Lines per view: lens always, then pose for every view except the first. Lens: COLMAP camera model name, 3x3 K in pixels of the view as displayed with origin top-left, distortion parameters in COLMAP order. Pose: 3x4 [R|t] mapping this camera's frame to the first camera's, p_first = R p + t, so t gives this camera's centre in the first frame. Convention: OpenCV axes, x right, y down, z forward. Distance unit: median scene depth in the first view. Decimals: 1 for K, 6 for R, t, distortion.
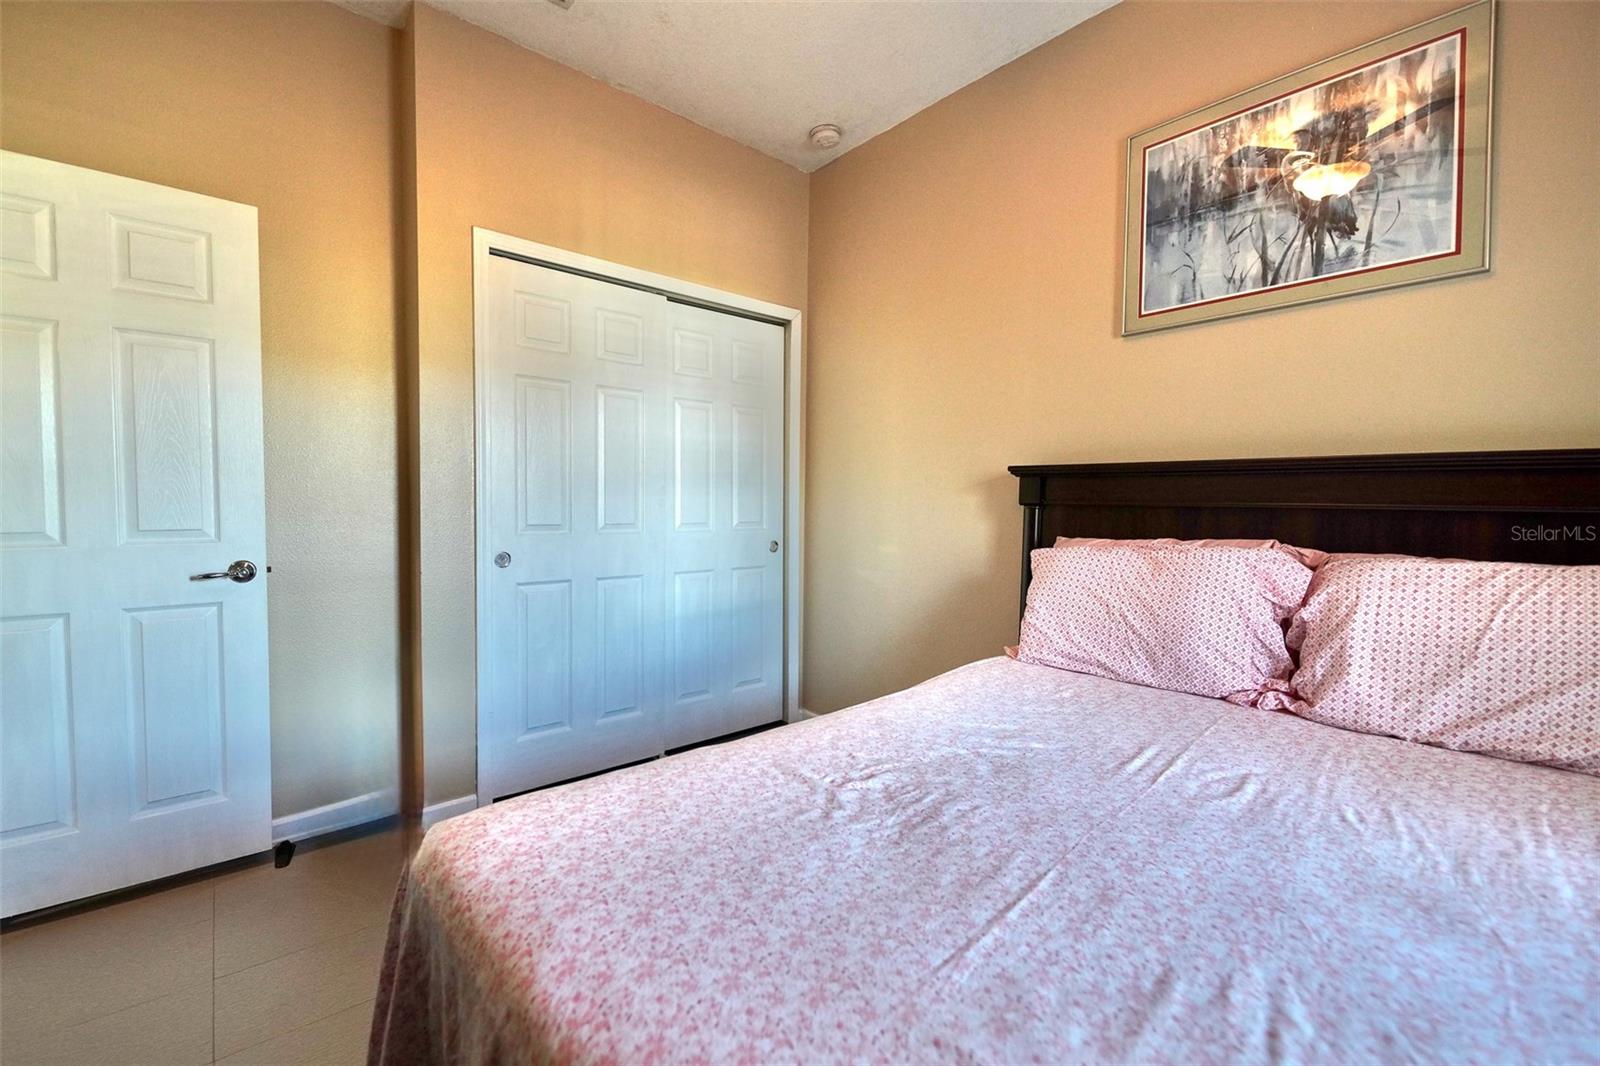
lens RADIAL K [[687.7, 0, 782.7], [0, 687.7, 529.9], [0, 0, 1]] dist [-0.000800, 0.000097]
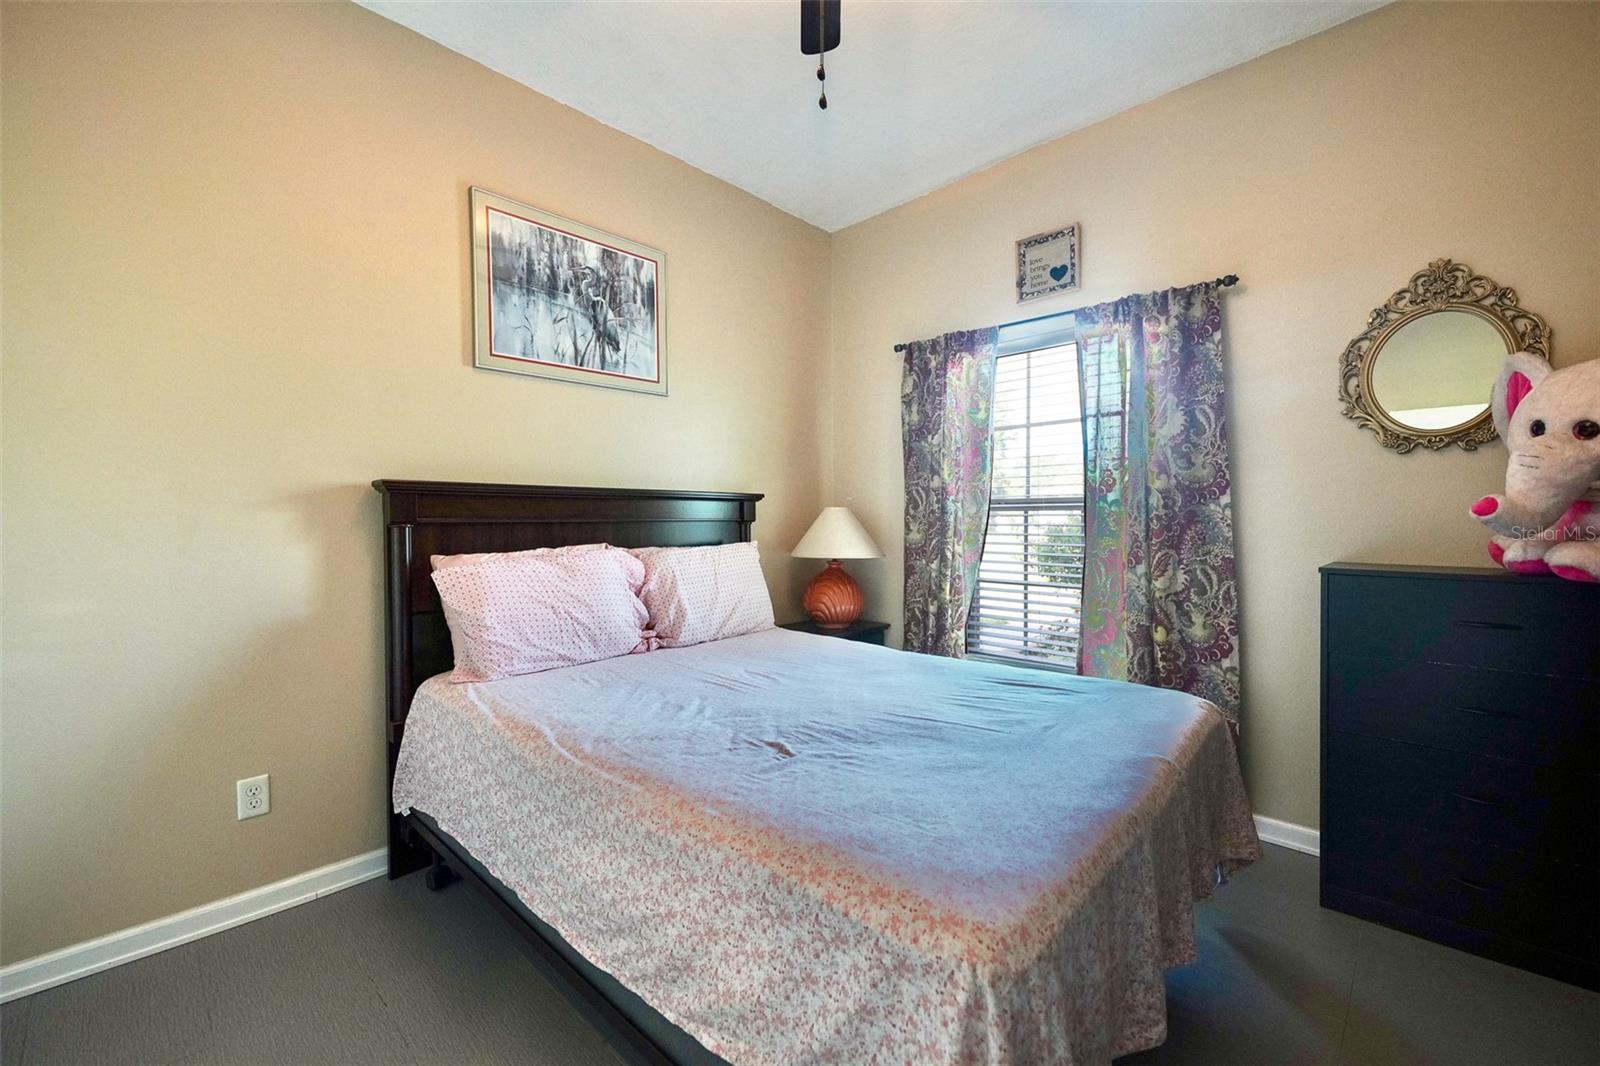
lens RADIAL K [[642.2, 0, 800.0], [0, 642.2, 533.0], [0, 0, 1]] dist [-0.001716, -0.000033]
pose [[-0.119326, -0.035294, 0.992228, -0.720860], [0.044558, 0.998171, 0.040864, -0.046859], [-0.991855, 0.049087, -0.117536, 0.764517]]
